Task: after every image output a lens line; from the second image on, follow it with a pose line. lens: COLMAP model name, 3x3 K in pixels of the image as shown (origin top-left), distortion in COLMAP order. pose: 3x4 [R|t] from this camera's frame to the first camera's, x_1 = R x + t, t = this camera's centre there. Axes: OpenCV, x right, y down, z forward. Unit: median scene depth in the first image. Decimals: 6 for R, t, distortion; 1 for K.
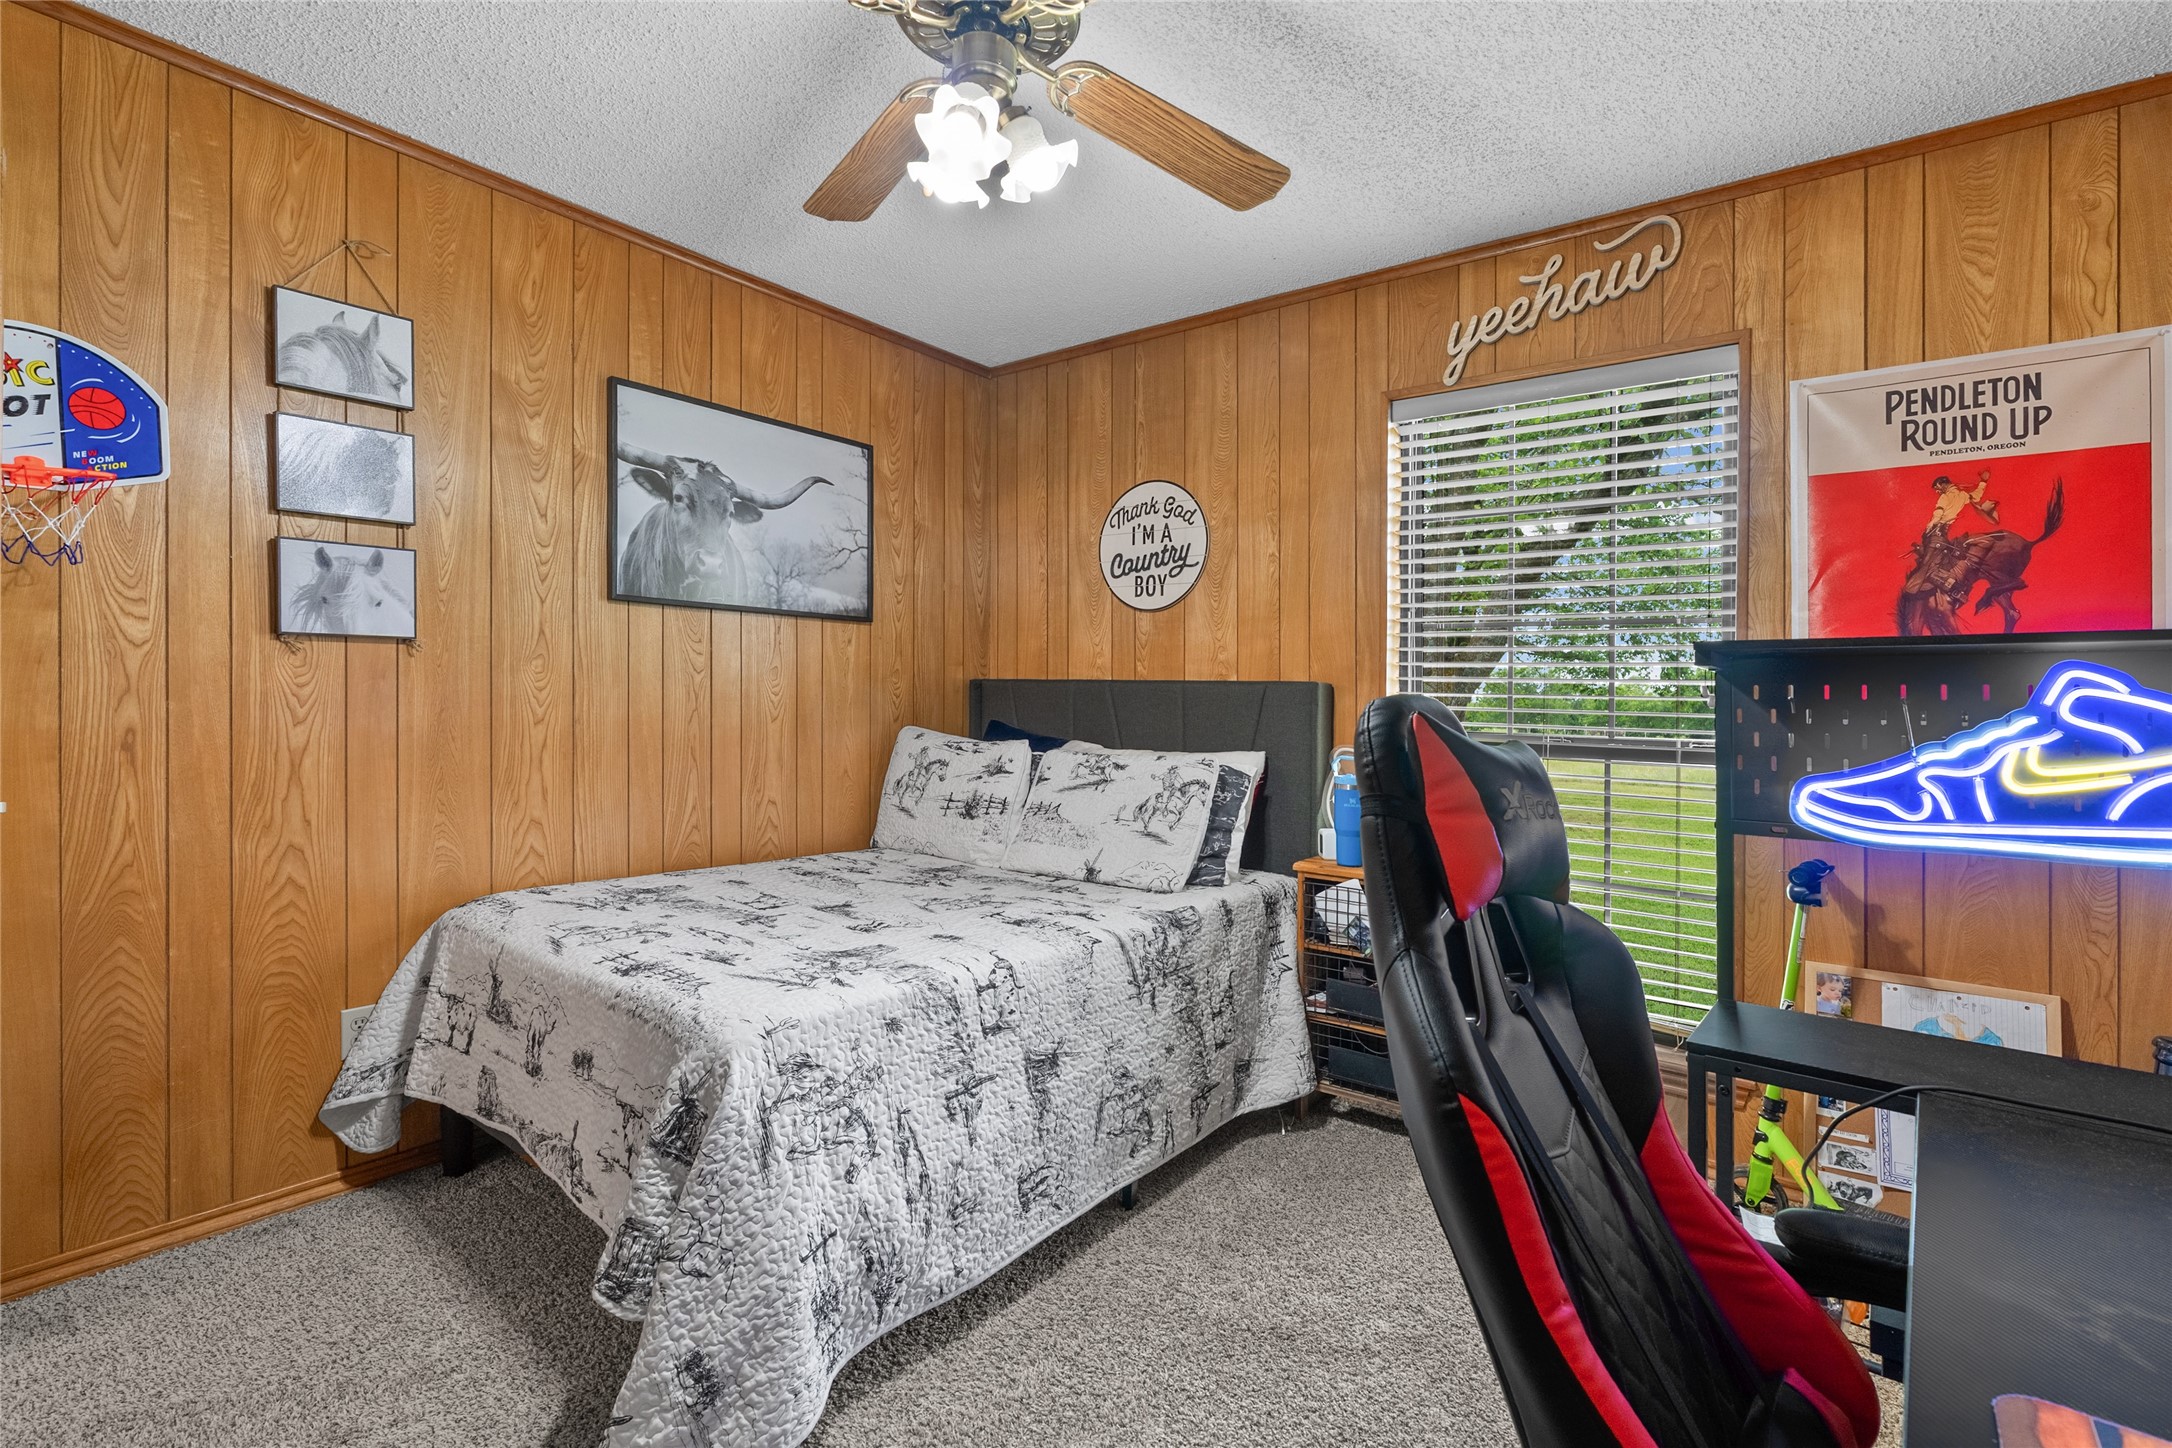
lens RADIAL K [[1006.4, 0, 1074.5], [0, 1006.4, 677.3], [0, 0, 1]] dist [-0.002349, 0.000436]
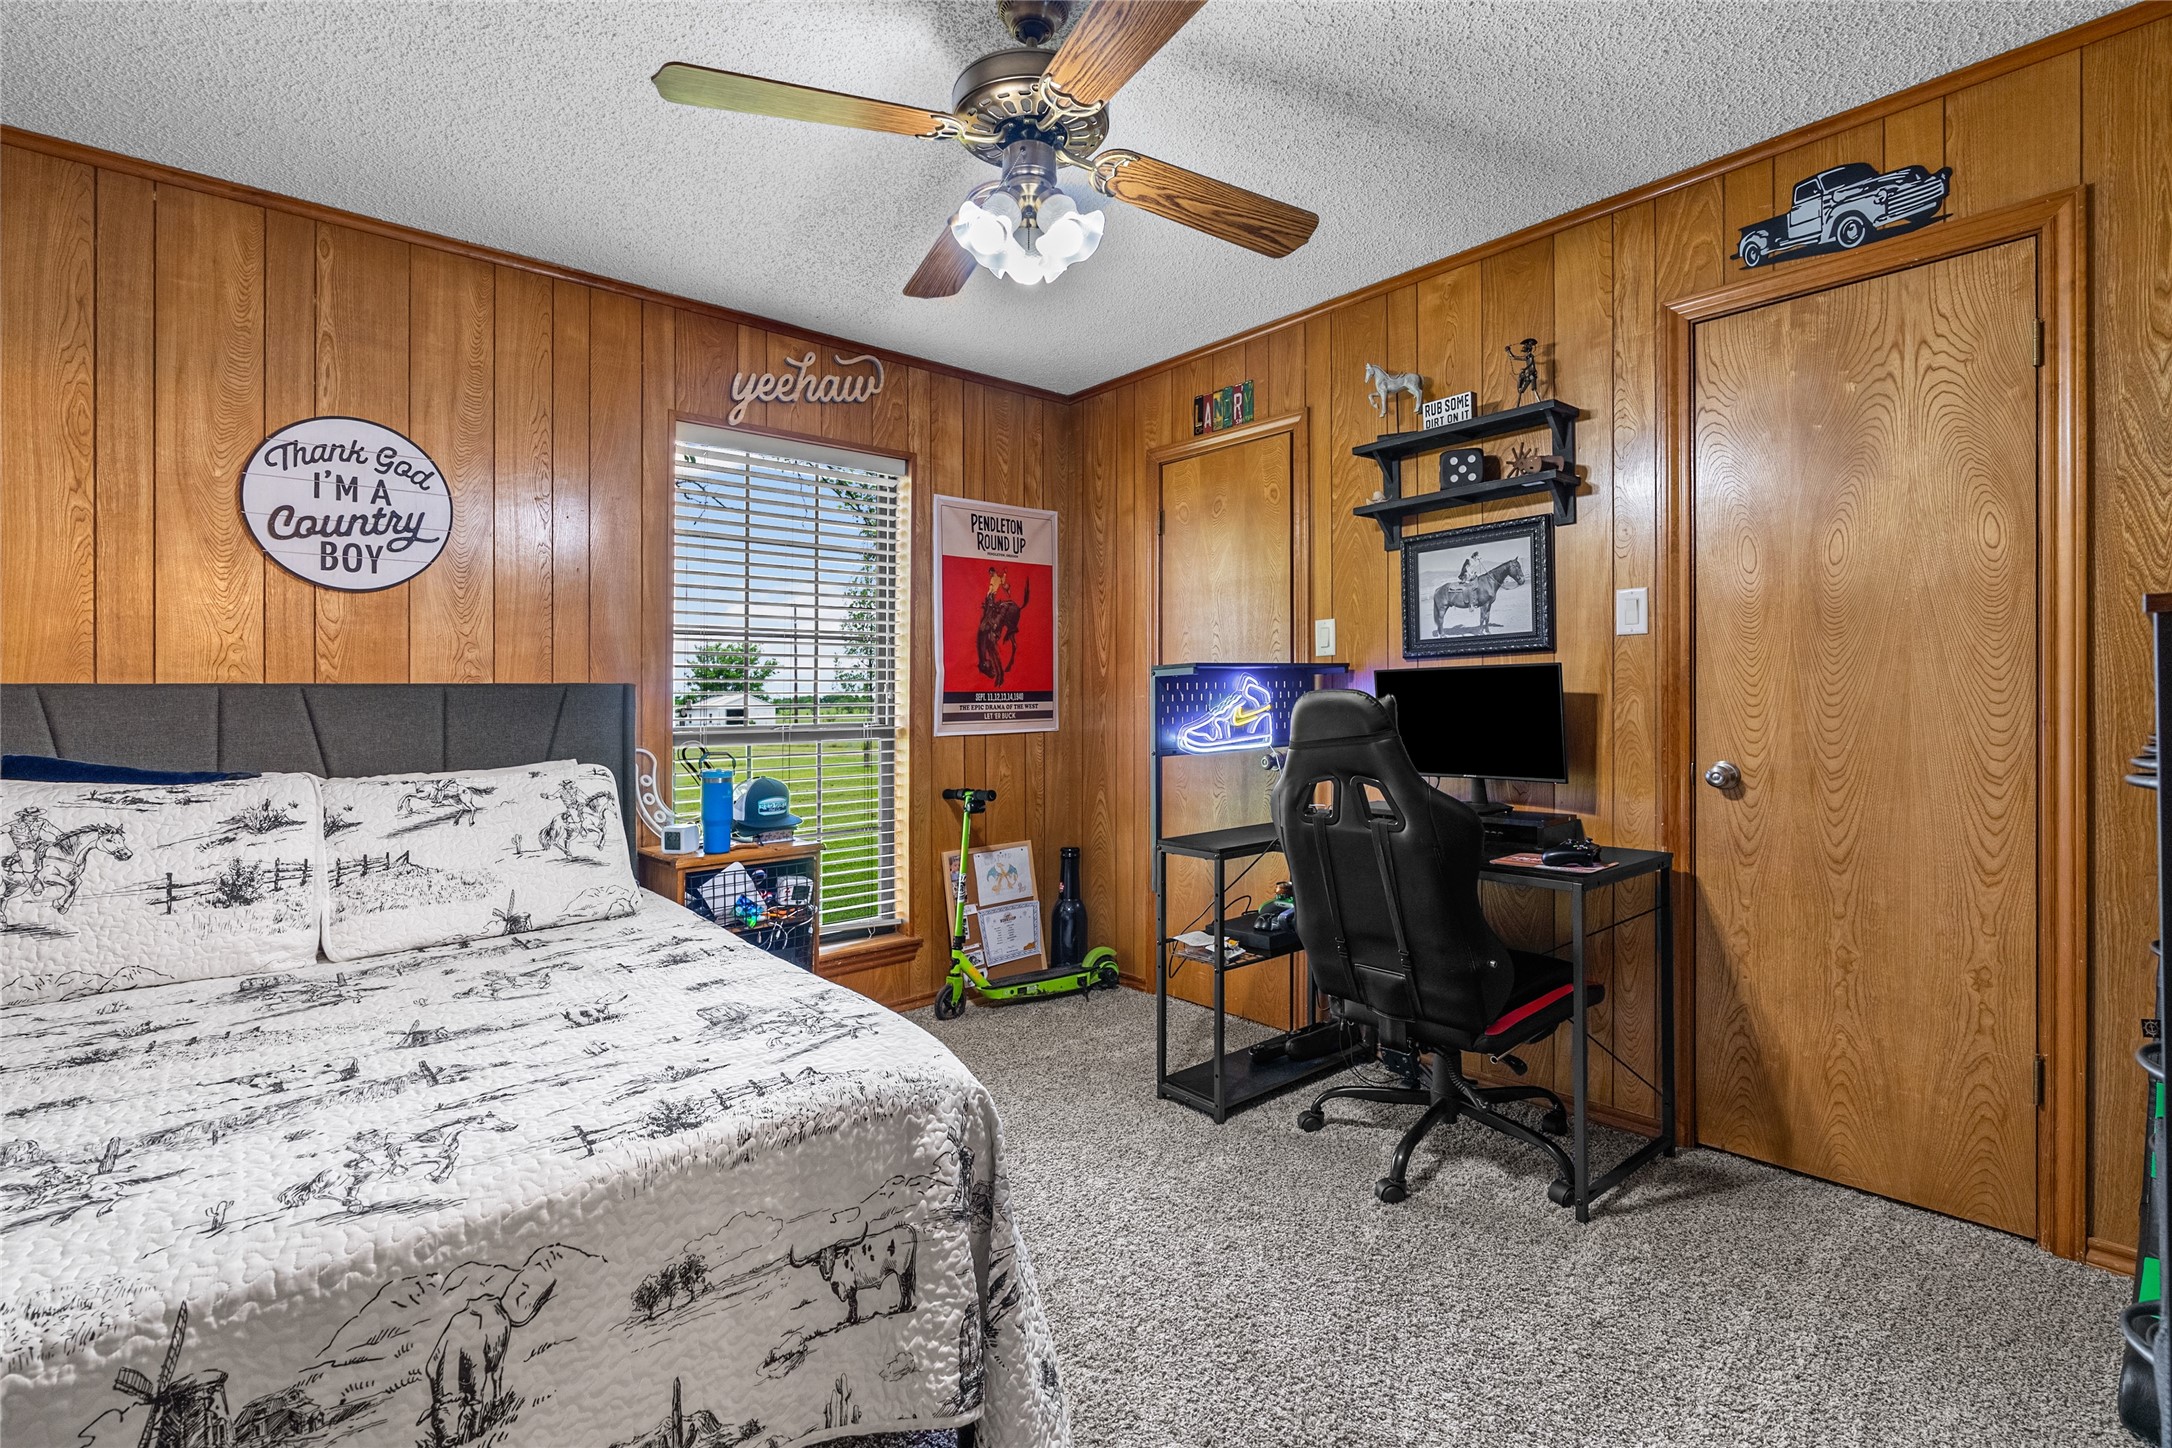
lens RADIAL K [[1006.4, 0, 1074.5], [0, 1006.4, 677.3], [0, 0, 1]] dist [-0.002349, 0.000436]
pose [[0.182356, -0.002554, 0.983229, -0.586821], [-0.001570, 0.999995, 0.002889, -0.004784], [-0.983231, -0.002070, 0.182351, 0.344591]]
